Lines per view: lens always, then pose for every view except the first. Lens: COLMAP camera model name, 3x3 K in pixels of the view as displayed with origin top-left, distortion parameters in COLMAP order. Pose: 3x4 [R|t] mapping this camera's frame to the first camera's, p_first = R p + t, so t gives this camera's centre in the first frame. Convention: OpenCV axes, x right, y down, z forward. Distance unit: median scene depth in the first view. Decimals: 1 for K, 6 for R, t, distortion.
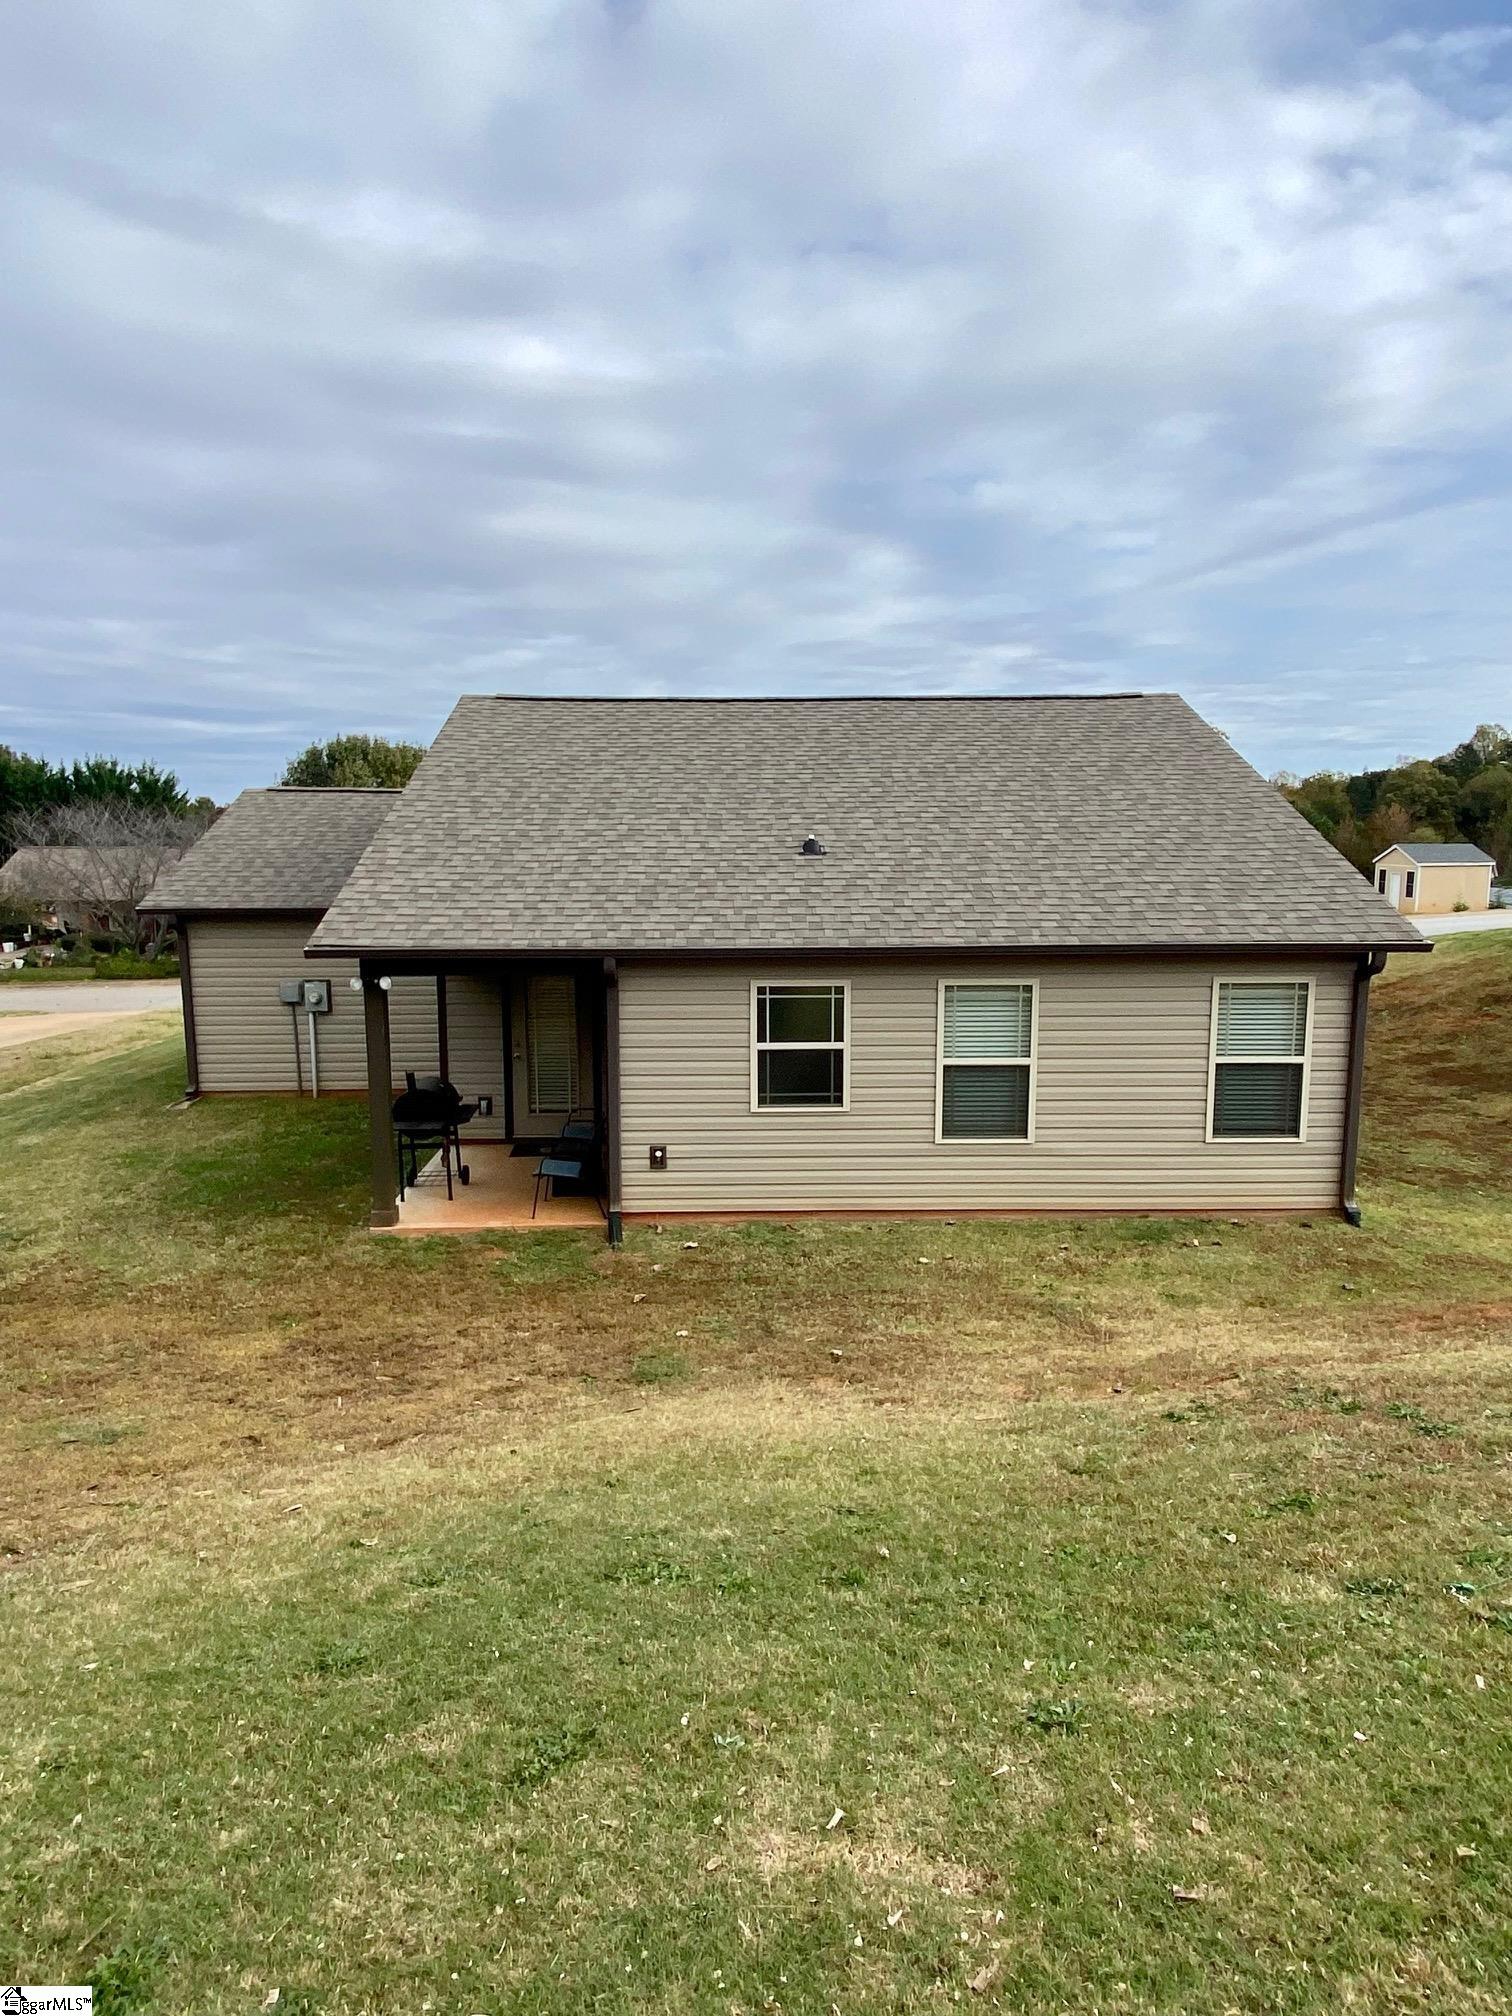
lens RADIAL K [[1260.6, 0, 756.0], [0, 1260.6, 1008.0], [0, 0, 1]] dist [0.072312, -0.100203]
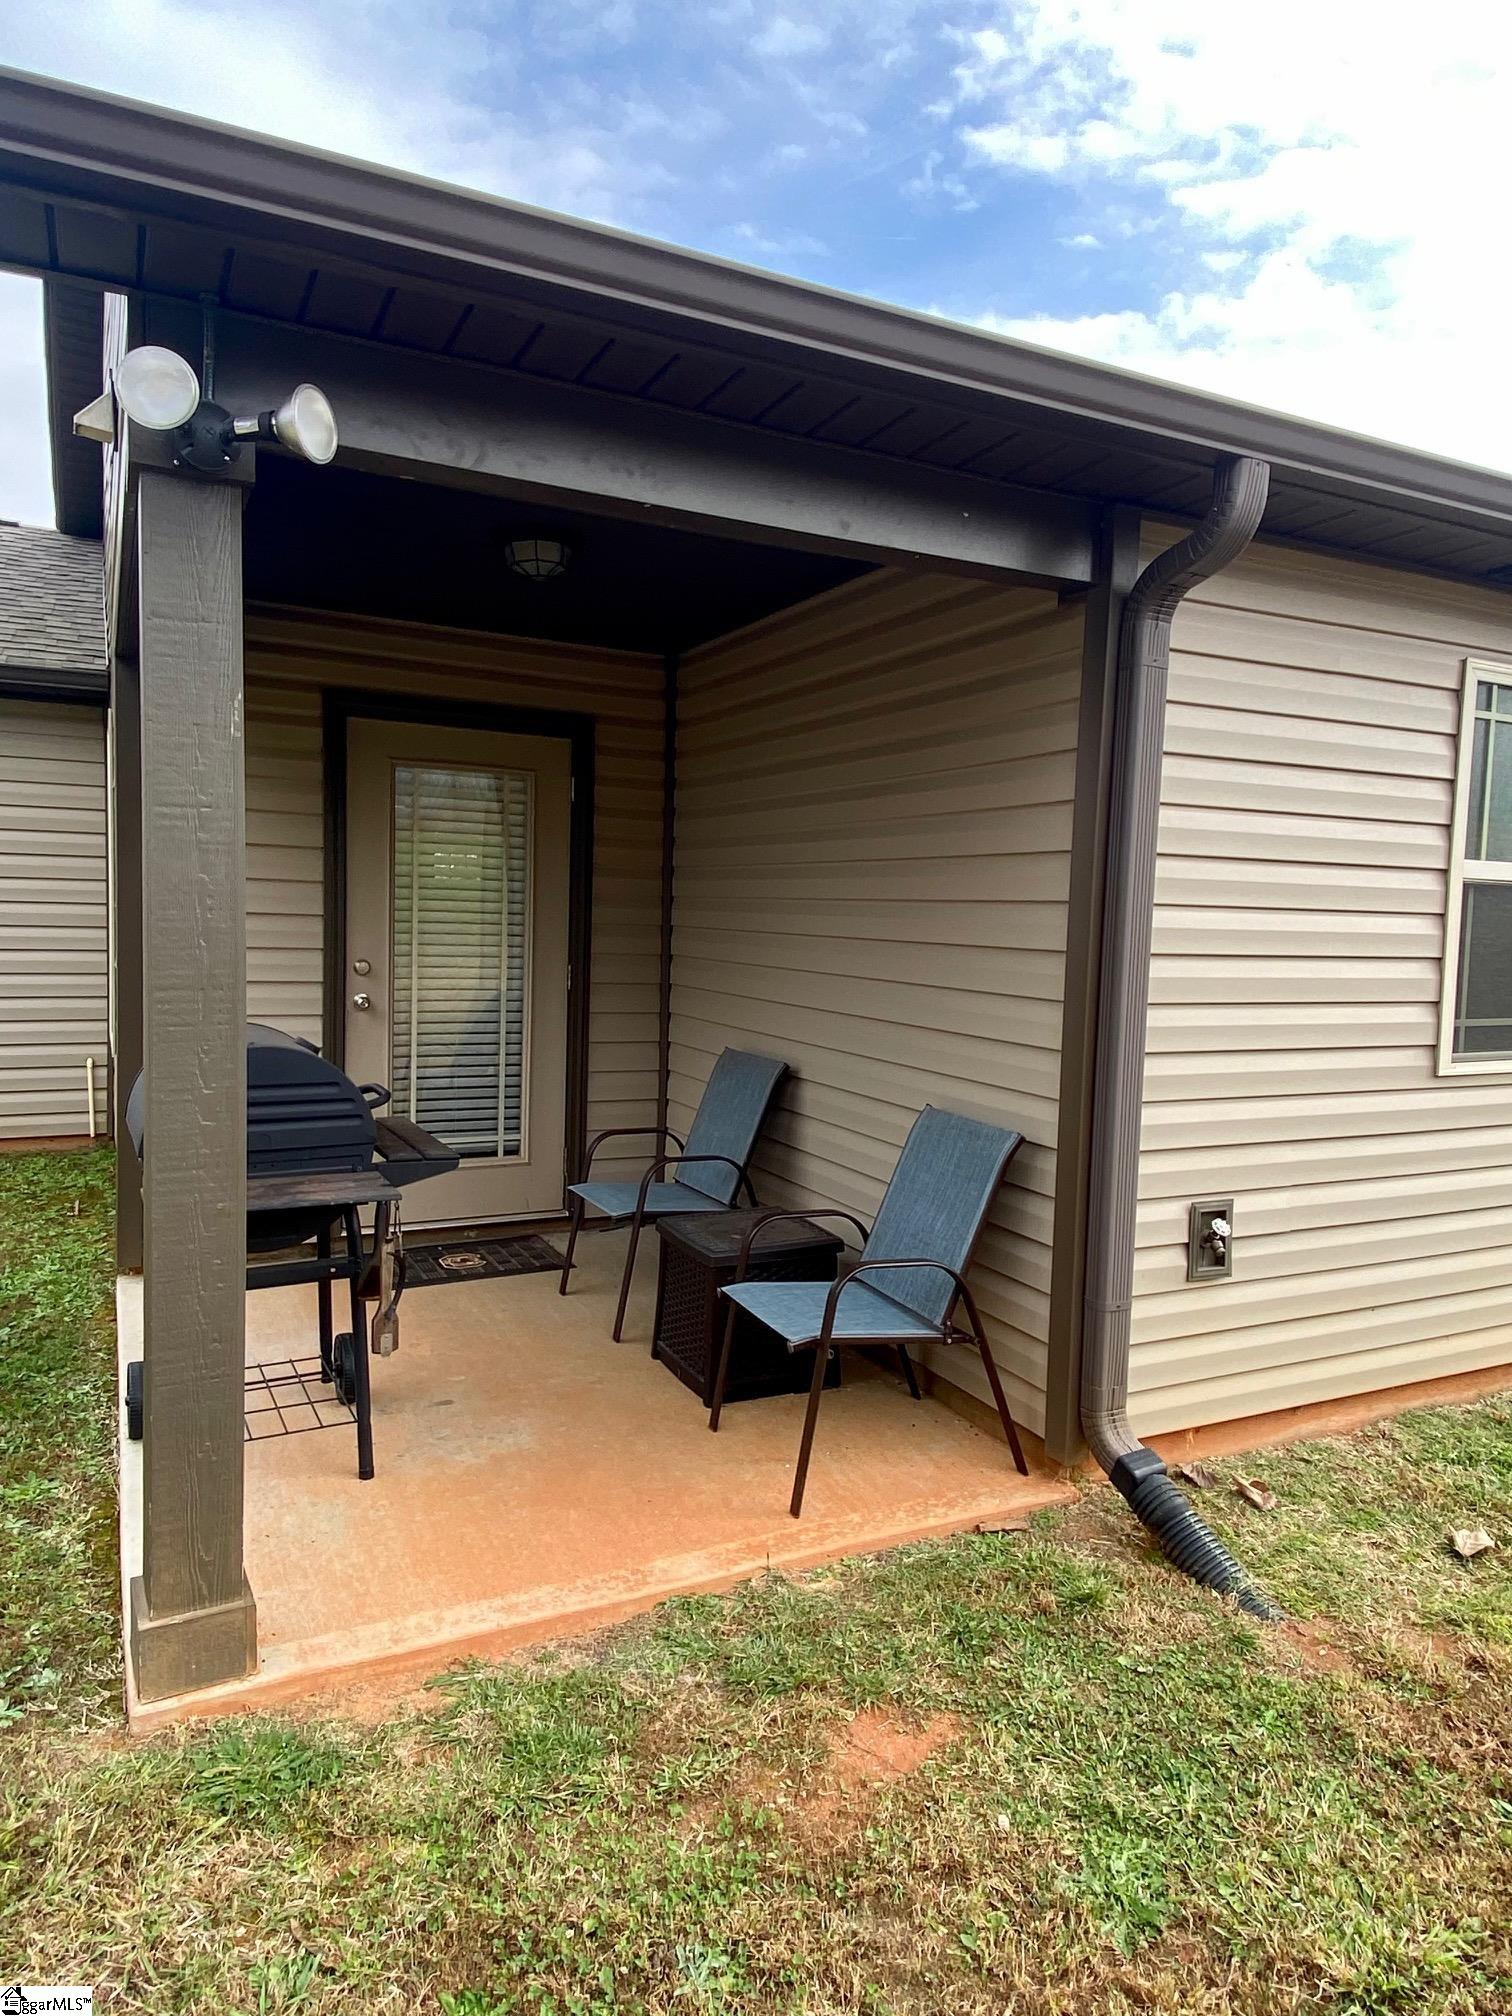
lens RADIAL K [[1292.4, 0, 756.0], [0, 1292.4, 1008.0], [0, 0, 1]] dist [-0.002321, -0.000961]
pose [[0.902537, -0.003137, 0.430600, -0.303992], [0.031458, 0.997782, -0.058666, 0.079222], [-0.429461, 0.066494, 0.900634, 0.772239]]
